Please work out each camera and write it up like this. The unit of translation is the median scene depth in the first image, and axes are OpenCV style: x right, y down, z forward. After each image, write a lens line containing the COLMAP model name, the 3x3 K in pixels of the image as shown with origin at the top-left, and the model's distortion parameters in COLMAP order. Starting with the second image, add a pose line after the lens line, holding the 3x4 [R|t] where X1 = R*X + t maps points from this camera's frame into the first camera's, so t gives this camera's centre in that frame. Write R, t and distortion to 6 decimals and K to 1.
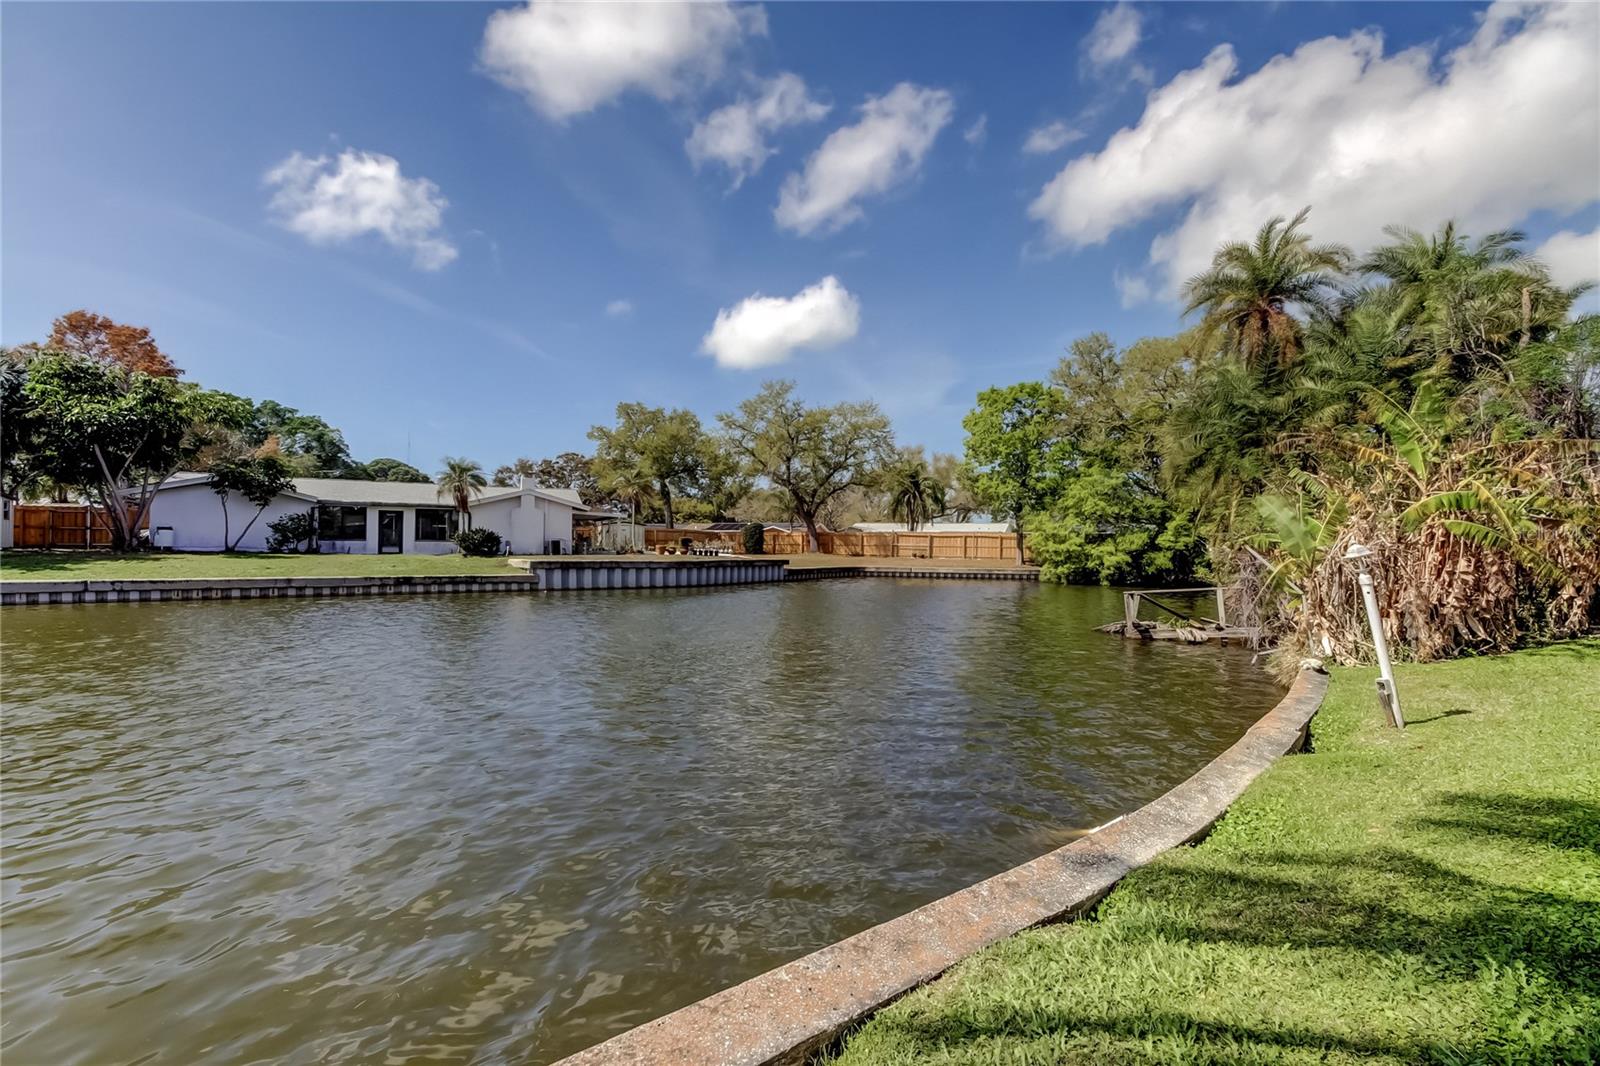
lens RADIAL K [[741.5, 0, 796.3], [0, 741.5, 543.0], [0, 0, 1]] dist [0.012708, 0.000217]
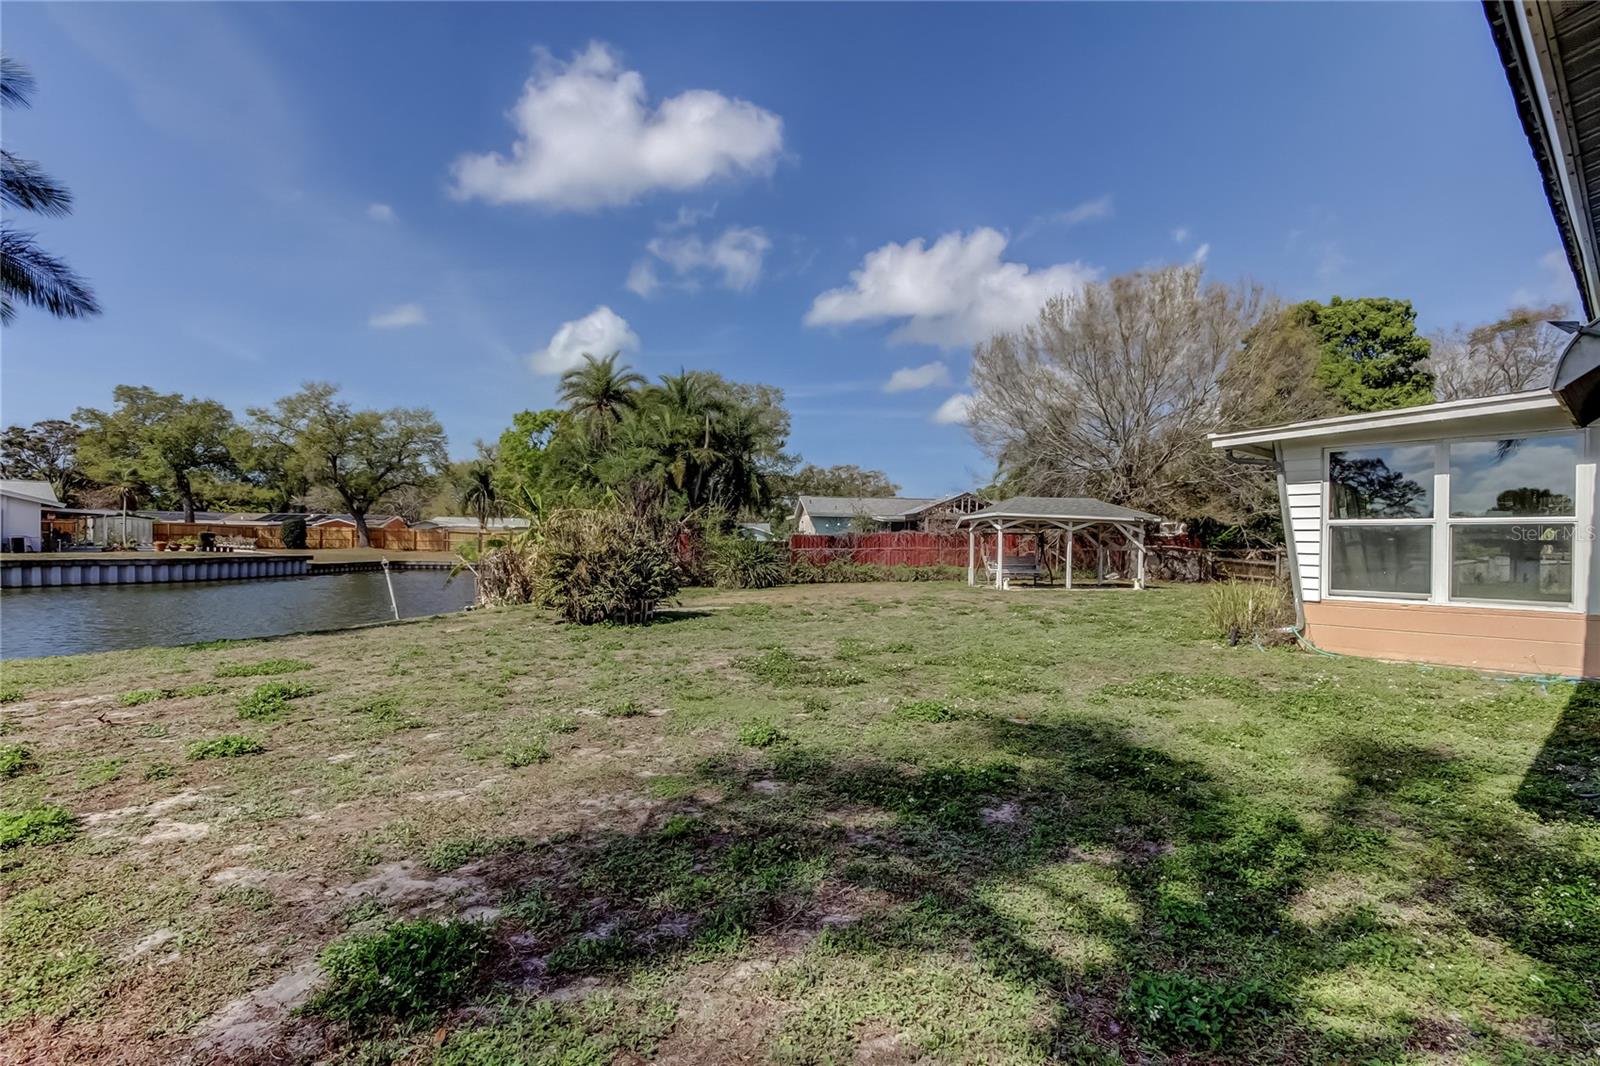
lens RADIAL K [[720.0, 0, 799.2], [0, 720.0, 539.3], [0, 0, 1]] dist [0.000327, -0.000322]
pose [[0.874717, 0.001882, 0.484630, 0.071172], [-0.004889, 0.999976, 0.004940, -0.007120], [-0.484609, -0.006691, 0.874705, -0.199013]]
